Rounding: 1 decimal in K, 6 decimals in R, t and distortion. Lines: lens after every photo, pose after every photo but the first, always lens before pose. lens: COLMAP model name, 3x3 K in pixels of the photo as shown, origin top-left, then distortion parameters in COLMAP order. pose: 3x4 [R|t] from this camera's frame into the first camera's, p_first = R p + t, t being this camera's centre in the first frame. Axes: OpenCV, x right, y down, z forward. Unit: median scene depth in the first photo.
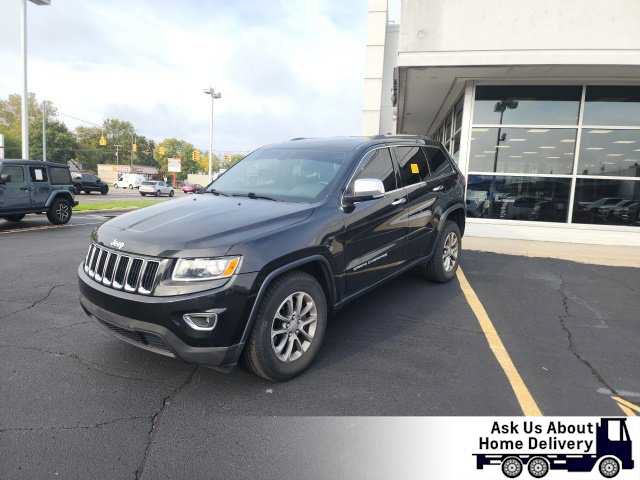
lens RADIAL K [[428.2, 0, 309.2], [0, 428.2, 230.5], [0, 0, 1]] dist [0.058748, -0.029670]
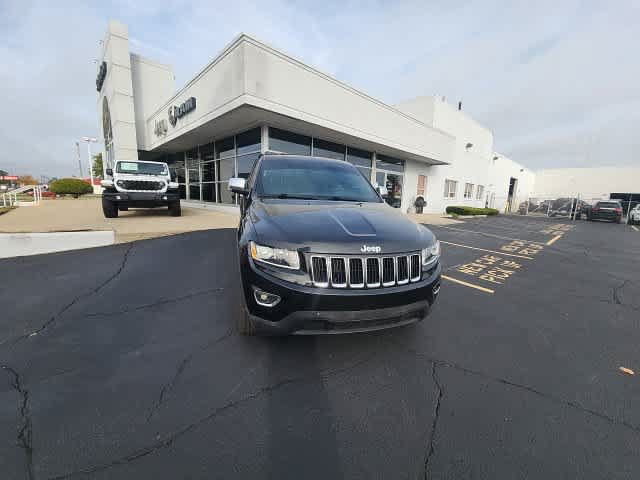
lens RADIAL K [[259.3, 0, 321.5], [0, 259.3, 240.4], [0, 0, 1]] dist [0.018331, -0.012898]
pose [[0.578459, -0.160123, 0.799841, -0.564870], [0.075032, 0.986832, 0.143293, -0.051329], [-0.812253, -0.022875, 0.582856, 0.391422]]
